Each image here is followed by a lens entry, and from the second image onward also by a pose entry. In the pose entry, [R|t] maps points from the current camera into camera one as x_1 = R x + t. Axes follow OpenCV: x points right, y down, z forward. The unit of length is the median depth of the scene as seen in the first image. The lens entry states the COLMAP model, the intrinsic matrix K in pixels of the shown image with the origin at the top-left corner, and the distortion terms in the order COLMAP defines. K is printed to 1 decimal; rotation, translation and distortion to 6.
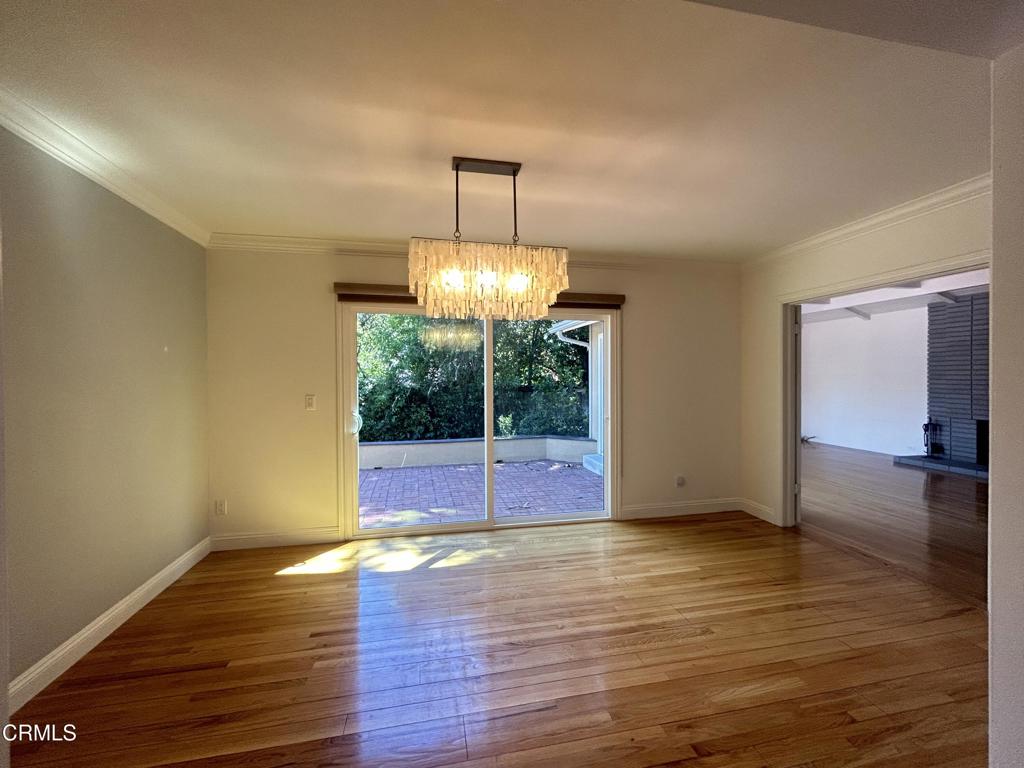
lens RADIAL K [[415.3, 0, 509.1], [0, 415.3, 381.3], [0, 0, 1]] dist [-0.000136, -0.000103]
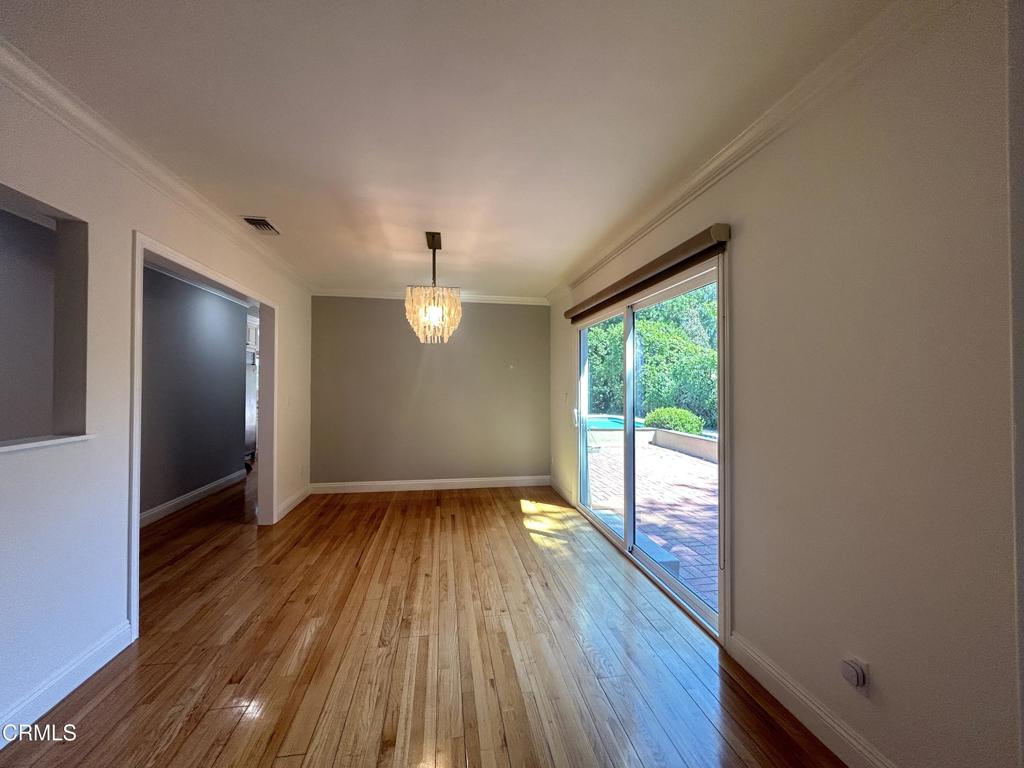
lens RADIAL K [[415.3, 0, 509.1], [0, 415.3, 381.3], [0, 0, 1]] dist [-0.000136, -0.000103]
pose [[-0.037665, -0.004271, -0.999281, 1.700653], [-0.014247, 0.999892, -0.003736, -0.002189], [0.999189, 0.014096, -0.037721, 1.572243]]
